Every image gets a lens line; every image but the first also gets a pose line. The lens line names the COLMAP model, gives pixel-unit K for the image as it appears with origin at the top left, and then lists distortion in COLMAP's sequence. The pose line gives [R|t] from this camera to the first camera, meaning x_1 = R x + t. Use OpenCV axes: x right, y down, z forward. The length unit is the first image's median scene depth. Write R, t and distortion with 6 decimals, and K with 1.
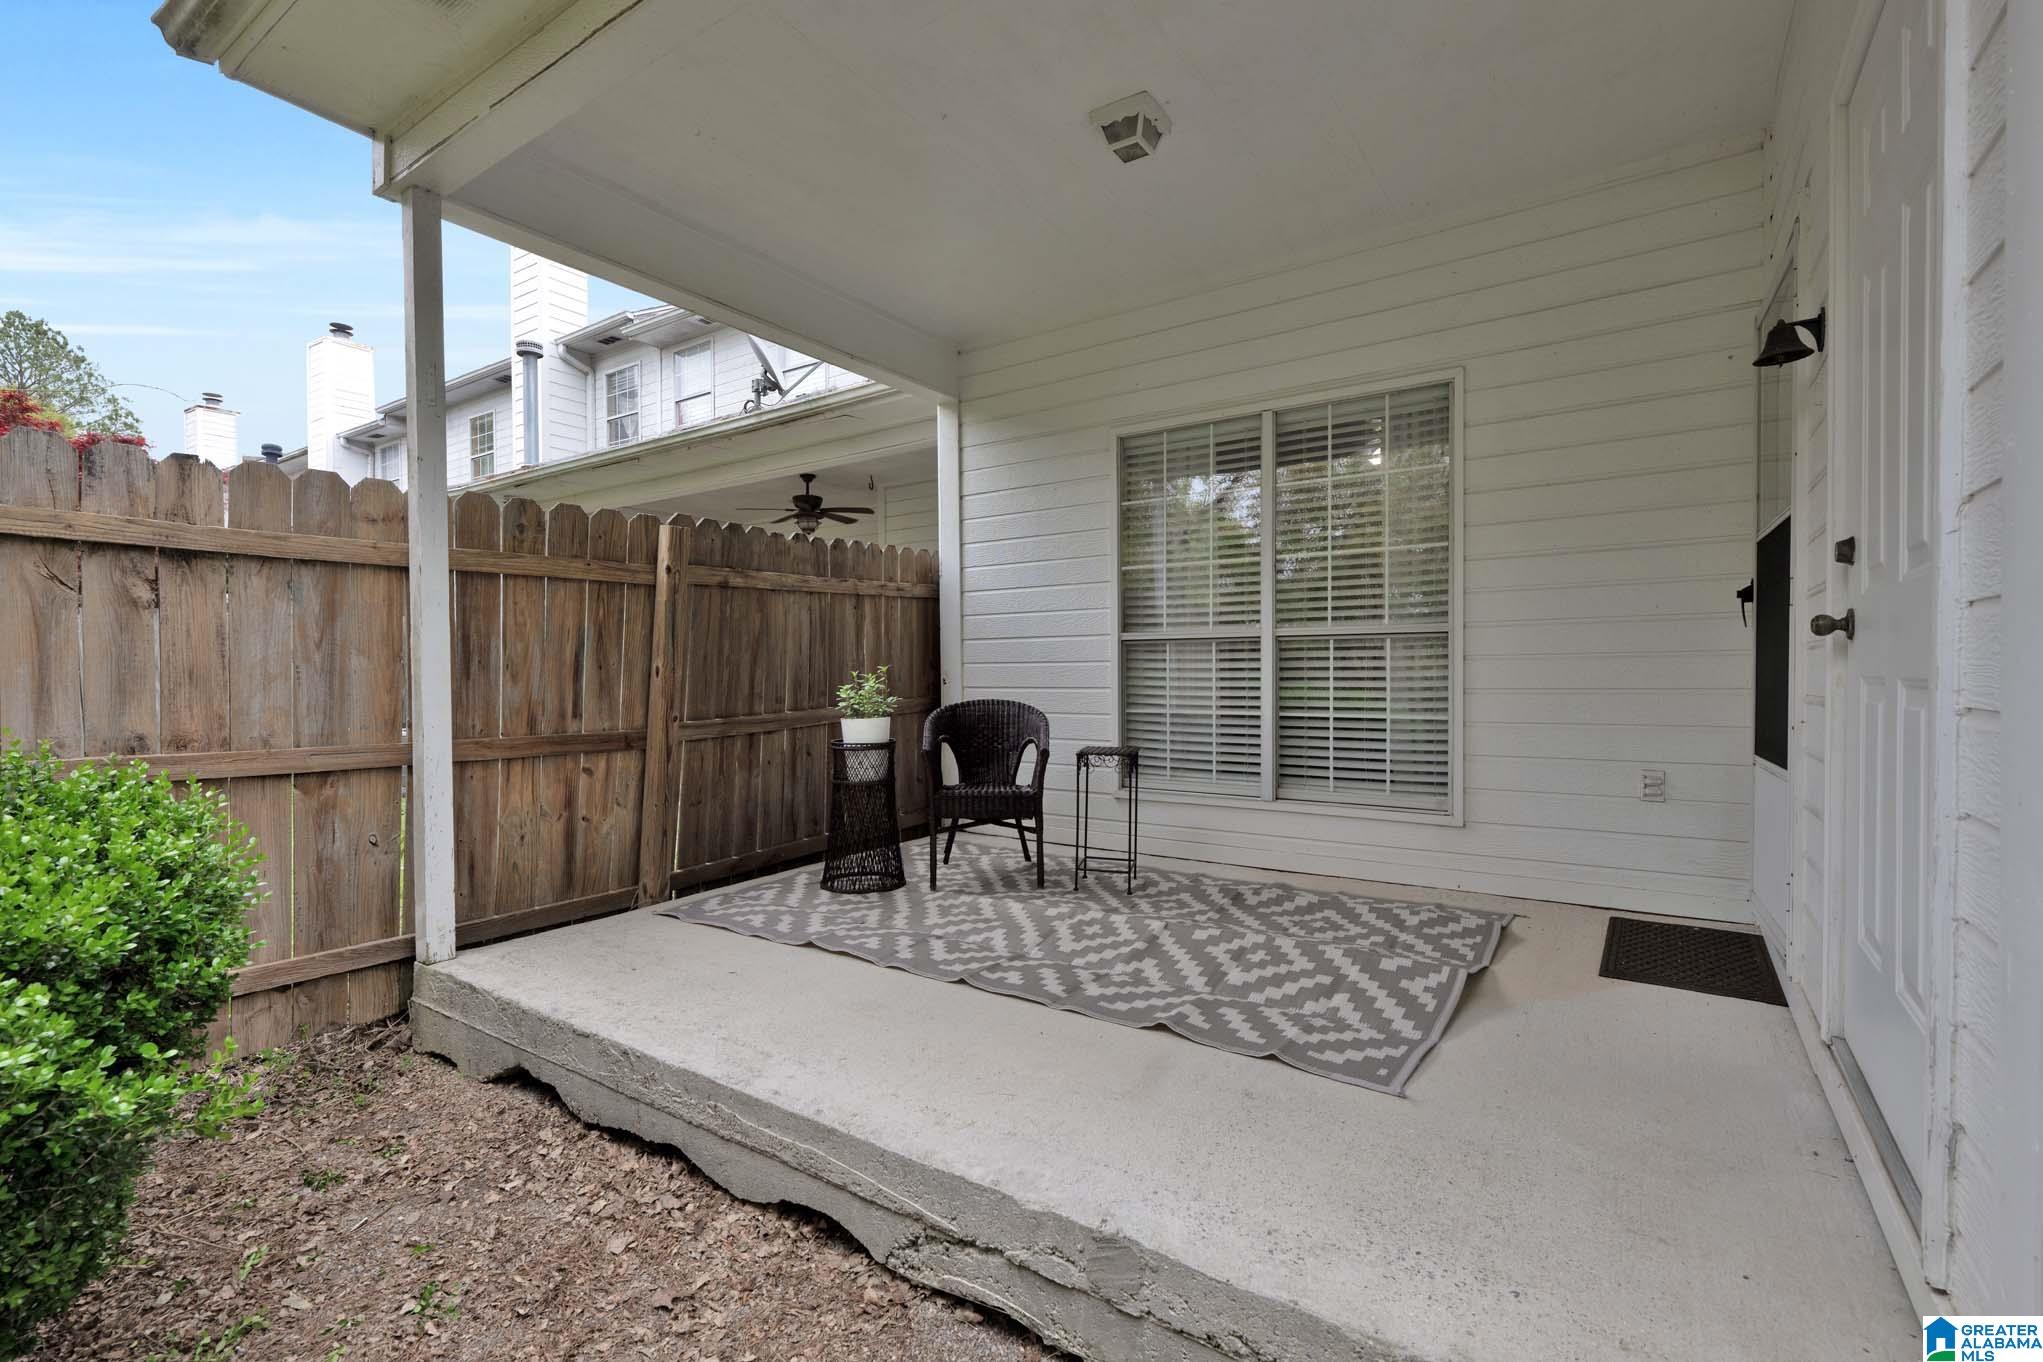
lens RADIAL K [[910.9, 0, 1021.5], [0, 910.9, 681.0], [0, 0, 1]] dist [-0.002234, -0.000165]
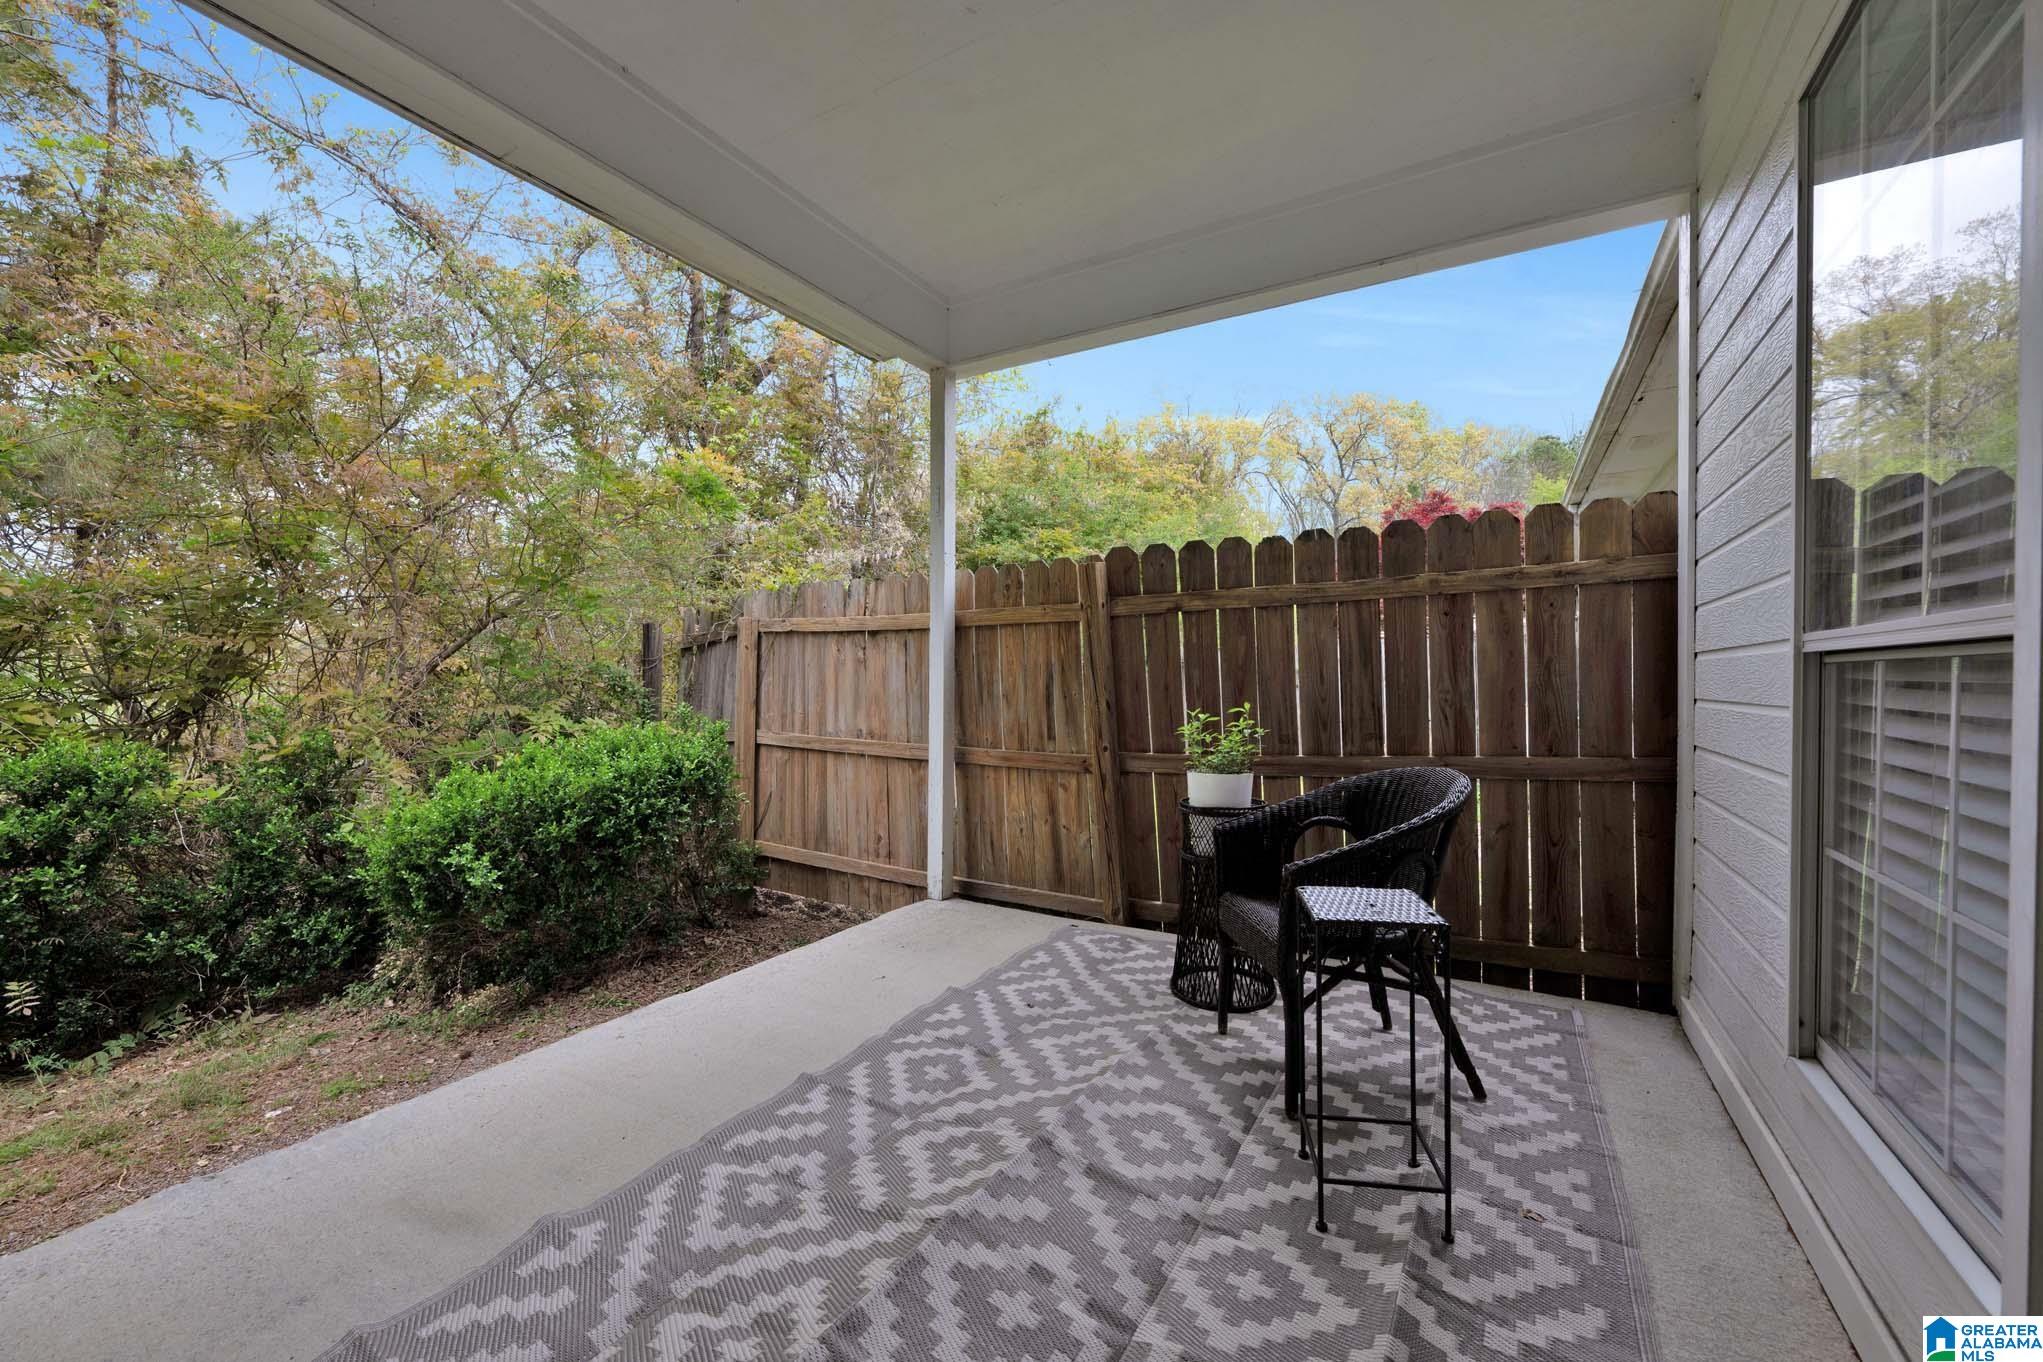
lens RADIAL K [[809.0, 0, 1021.5], [0, 809.0, 681.0], [0, 0, 1]] dist [-0.000740, -0.000051]
pose [[0.066402, 0.009106, -0.997751, 0.556982], [-0.010332, 0.999911, 0.008438, -0.044192], [0.997739, 0.009748, 0.066490, 0.898911]]
